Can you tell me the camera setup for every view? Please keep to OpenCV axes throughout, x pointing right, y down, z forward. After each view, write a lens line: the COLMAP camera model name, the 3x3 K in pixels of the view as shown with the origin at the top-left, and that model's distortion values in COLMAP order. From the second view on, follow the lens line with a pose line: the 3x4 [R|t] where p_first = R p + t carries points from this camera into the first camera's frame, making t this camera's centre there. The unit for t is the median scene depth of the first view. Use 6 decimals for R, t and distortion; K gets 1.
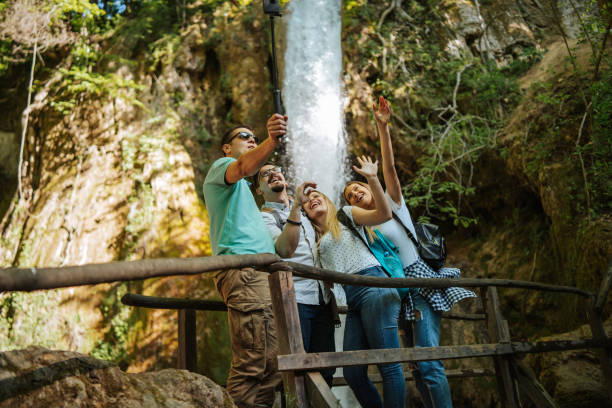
lens RADIAL K [[591.1, 0, 306.4], [0, 591.1, 200.6], [0, 0, 1]] dist [-0.084531, 0.036897]
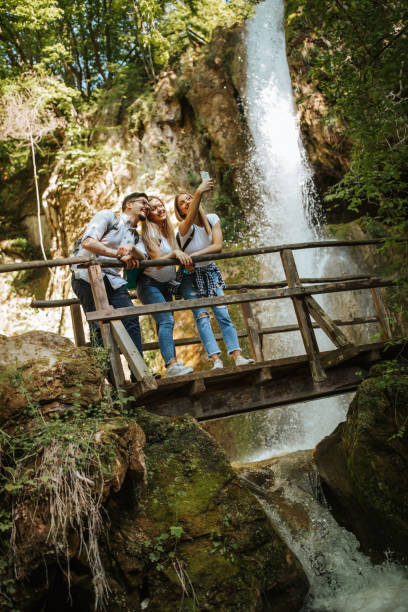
lens RADIAL K [[581.3, 0, 204.0], [0, 581.3, 306.0], [0, 0, 1]] dist [-0.005782, -0.007326]
pose [[0.942070, -0.187924, -0.277828, 0.123193], [0.221952, 0.970291, 0.096296, 0.025981], [0.251478, -0.152382, 0.955792, -0.088134]]
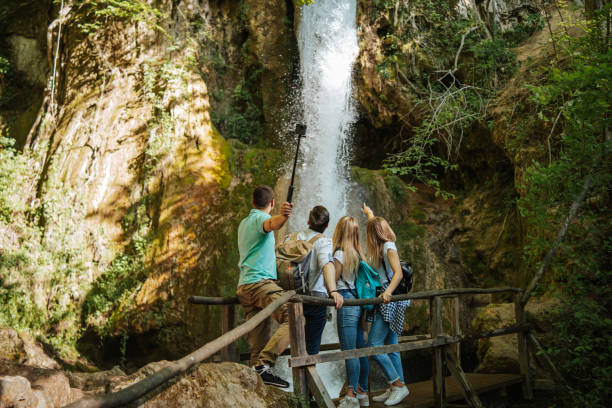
lens RADIAL K [[591.1, 0, 306.4], [0, 591.1, 200.6], [0, 0, 1]] dist [-0.084531, 0.036897]
pose [[0.996635, 0.081604, 0.007669, -0.008649], [-0.081687, 0.981241, 0.174623, -0.078188], [0.006725, -0.174662, 0.984606, -0.095775]]
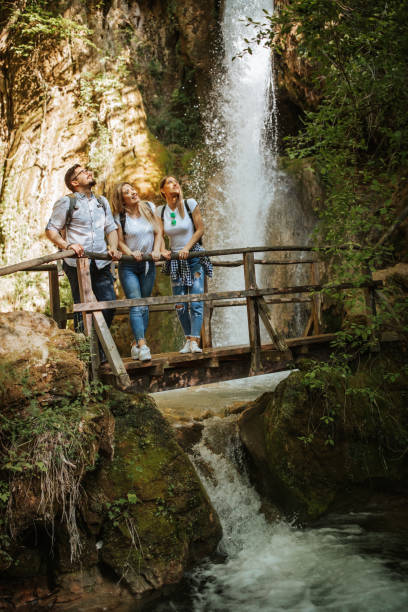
lens RADIAL K [[581.3, 0, 204.0], [0, 581.3, 306.0], [0, 0, 1]] dist [-0.005782, -0.007326]
pose [[0.985389, 0.015547, -0.169606, 0.116626], [0.041787, 0.943319, 0.329245, -0.057713], [0.165111, -0.331522, 0.928887, -0.121006]]
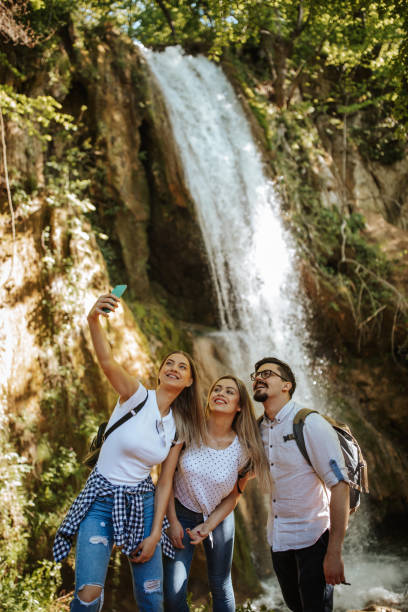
lens RADIAL K [[581.3, 0, 204.0], [0, 581.3, 306.0], [0, 0, 1]] dist [-0.005782, -0.007326]
pose [[0.680265, 0.121198, 0.722877, -0.755817], [-0.254694, 0.963864, 0.078078, -0.072215], [-0.687292, -0.237226, 0.686552, 0.282197]]
